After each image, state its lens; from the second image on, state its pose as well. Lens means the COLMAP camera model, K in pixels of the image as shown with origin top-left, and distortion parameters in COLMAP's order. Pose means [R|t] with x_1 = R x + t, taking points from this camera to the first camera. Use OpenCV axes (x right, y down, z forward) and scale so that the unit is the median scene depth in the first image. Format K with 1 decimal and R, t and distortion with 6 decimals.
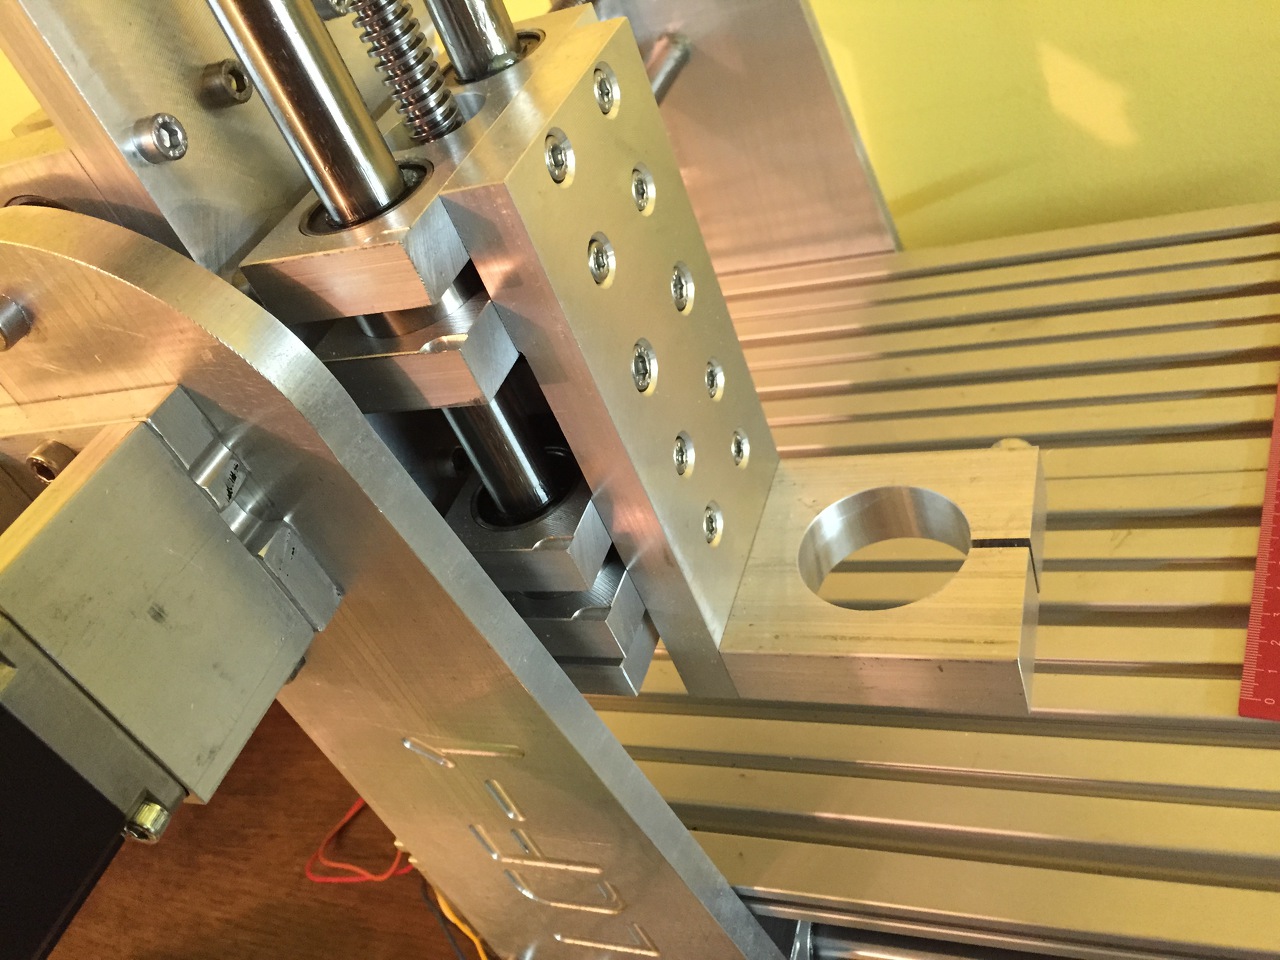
lens RADIAL K [[1100.9, 0, 640.0], [0, 1100.9, 480.0], [0, 0, 1]] dist [0.083426, -0.109785]
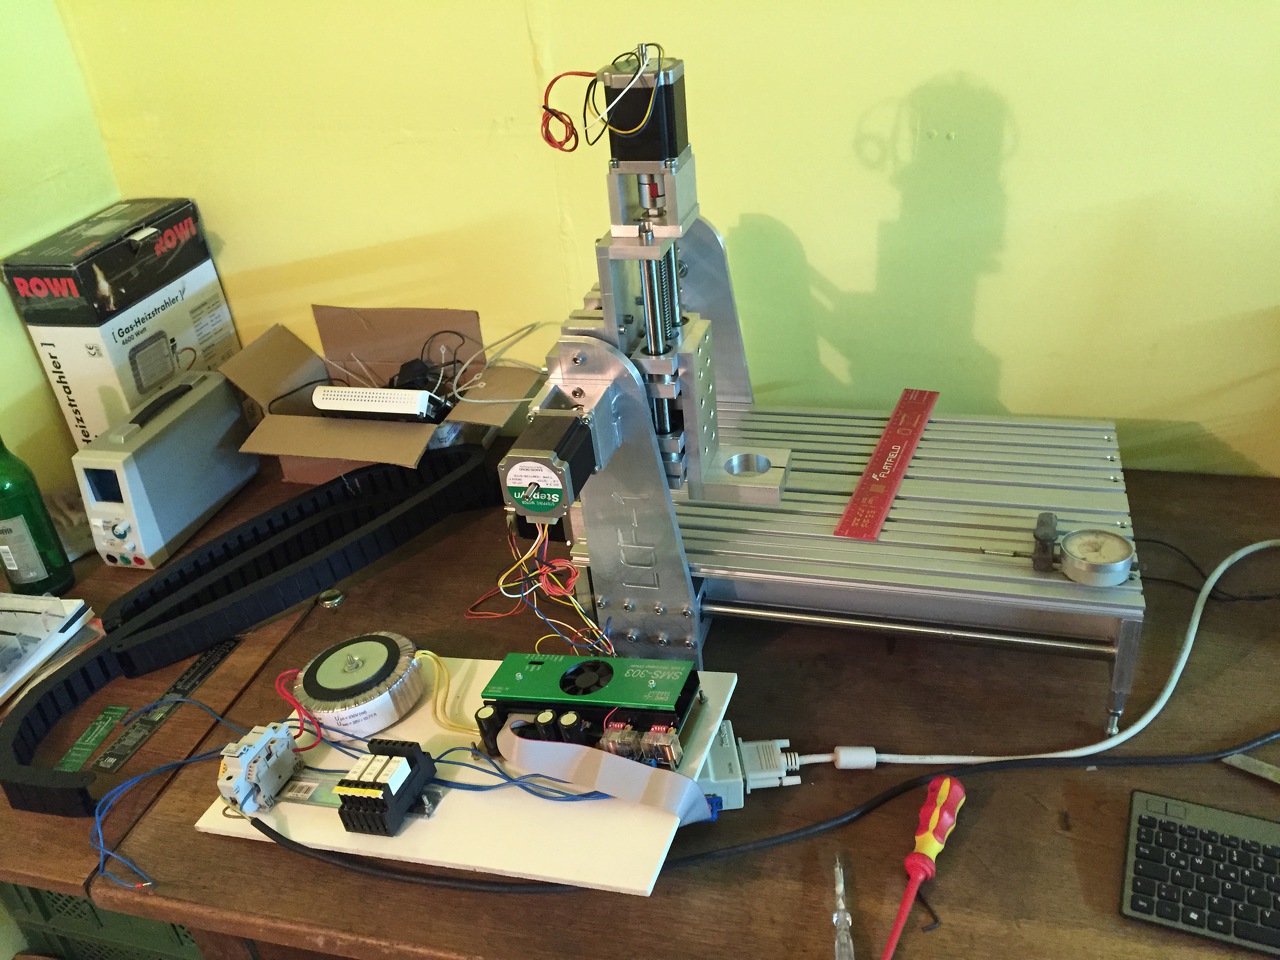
lens RADIAL K [[1100.9, 0, 640.0], [0, 1100.9, 480.0], [0, 0, 1]] dist [0.083426, -0.109785]
pose [[0.969193, 0.190242, 0.156438, -0.662864], [-0.163362, 0.971850, -0.169764, 0.753138], [-0.184331, 0.138978, 0.972989, -2.383067]]
